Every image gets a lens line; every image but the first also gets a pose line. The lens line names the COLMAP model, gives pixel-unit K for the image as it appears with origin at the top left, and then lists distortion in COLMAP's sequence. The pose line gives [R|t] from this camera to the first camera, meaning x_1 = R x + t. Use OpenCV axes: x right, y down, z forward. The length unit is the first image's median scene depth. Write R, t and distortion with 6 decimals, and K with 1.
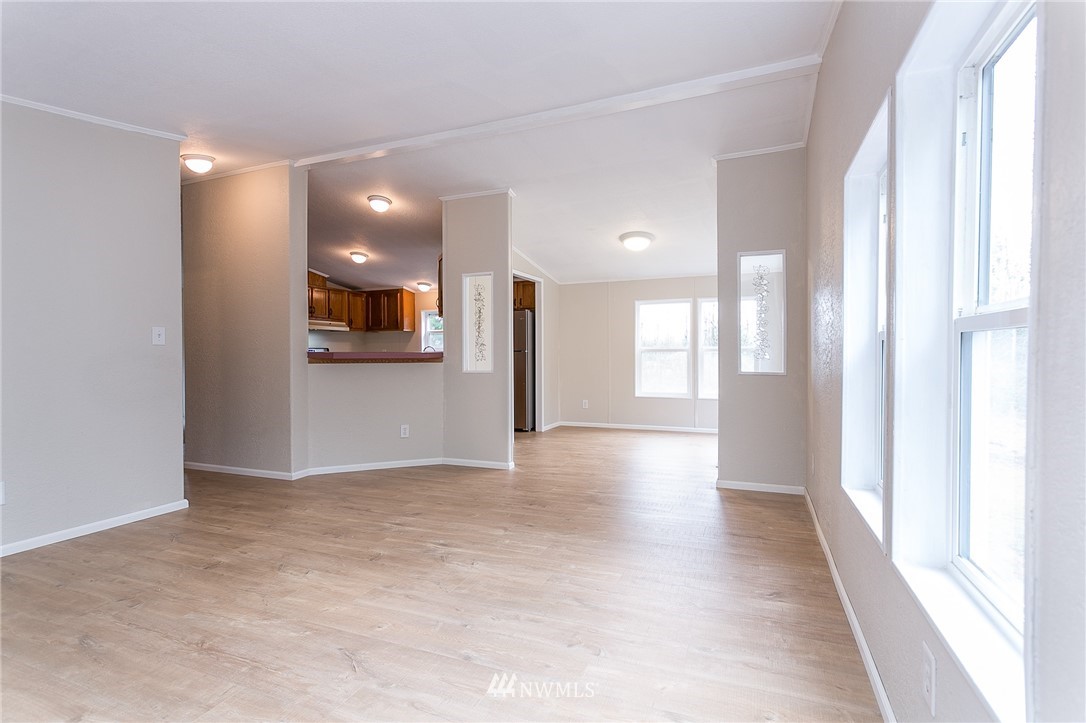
lens RADIAL K [[512.2, 0, 542.2], [0, 512.2, 360.9], [0, 0, 1]] dist [0.002084, 0.001608]
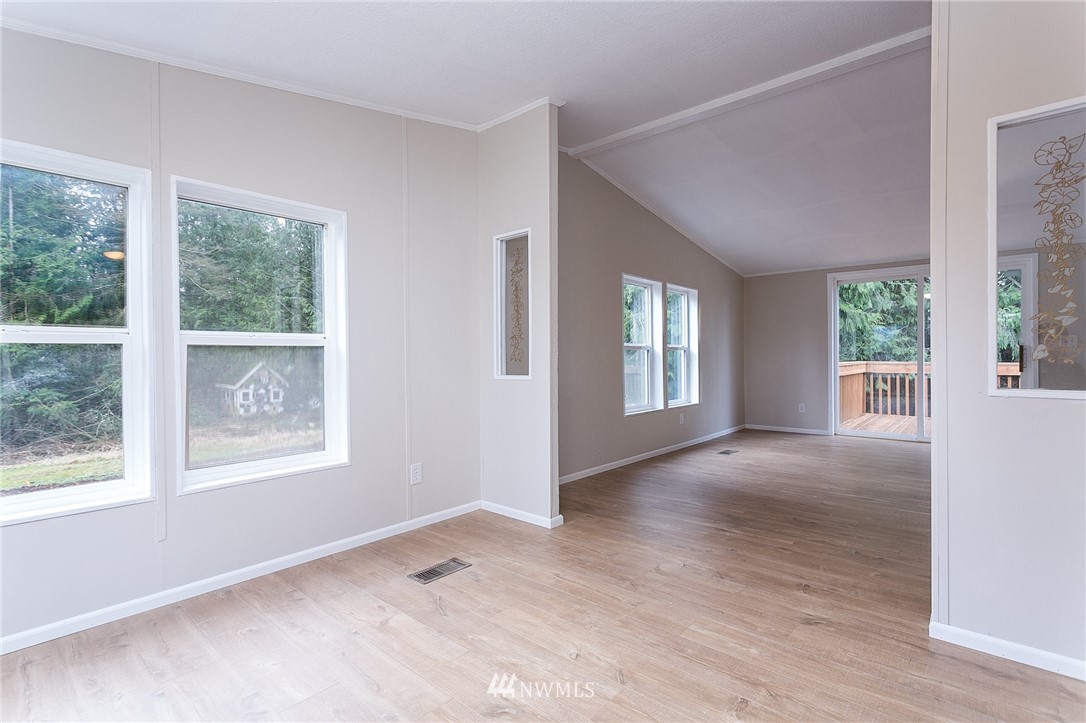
lens RADIAL K [[512.2, 0, 542.2], [0, 512.2, 360.9], [0, 0, 1]] dist [0.002084, 0.001608]
pose [[-0.945701, 0.006583, 0.324972, 0.169646], [0.012285, 0.999804, 0.015499, -0.021210], [-0.324807, 0.018649, -0.945597, 2.594304]]
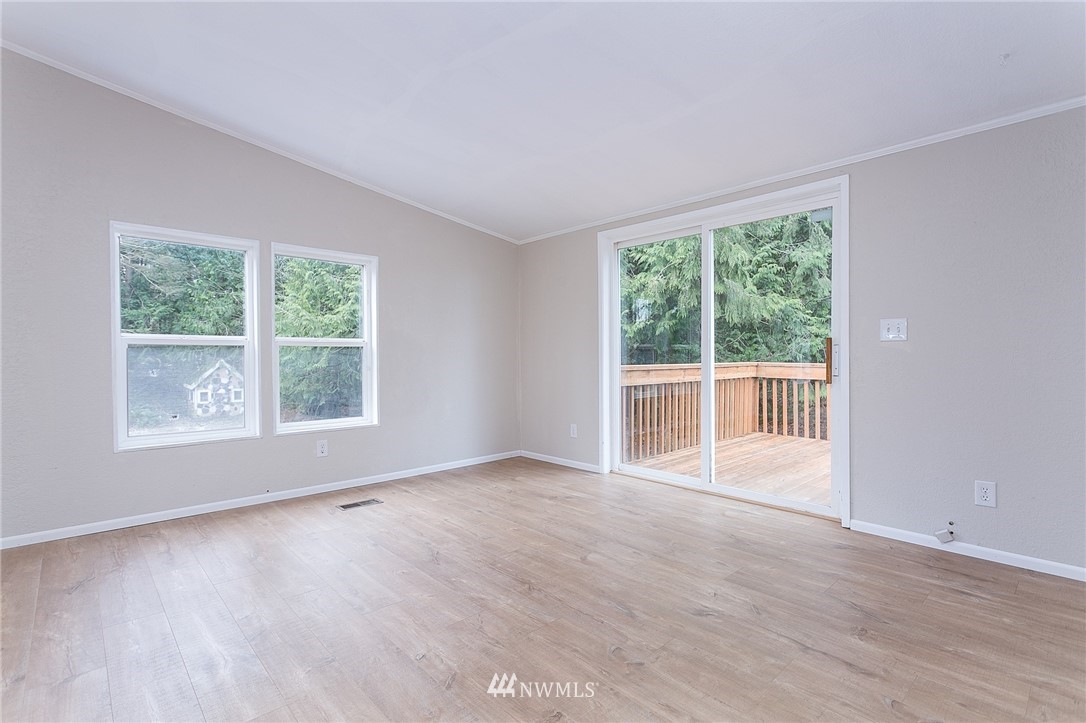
lens RADIAL K [[512.2, 0, 542.2], [0, 512.2, 360.9], [0, 0, 1]] dist [0.002084, 0.001608]
pose [[-0.906062, 0.005224, 0.423112, -0.831156], [0.013420, 0.999776, 0.016393, 0.000202], [-0.422931, 0.020531, -0.905929, 1.431021]]
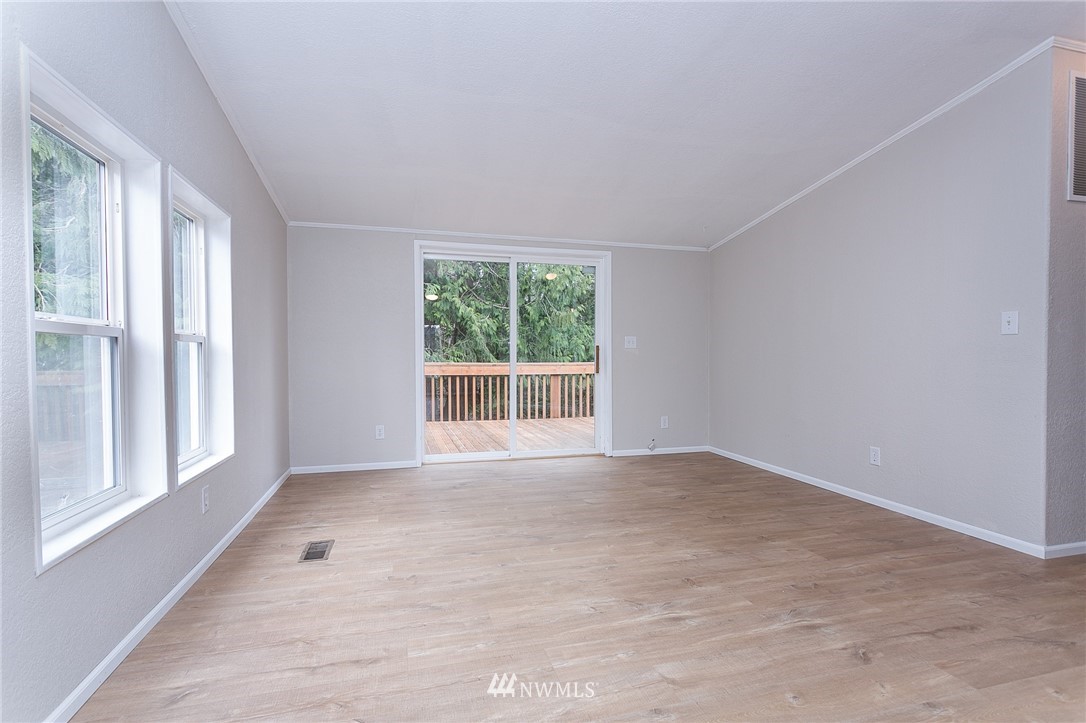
lens RADIAL K [[512.2, 0, 542.2], [0, 512.2, 360.9], [0, 0, 1]] dist [0.002084, 0.001608]
pose [[-0.789770, 0.014444, -0.613233, 0.395600], [0.000606, 0.999741, 0.022768, -0.010570], [0.613403, 0.017610, -0.789574, 1.500444]]
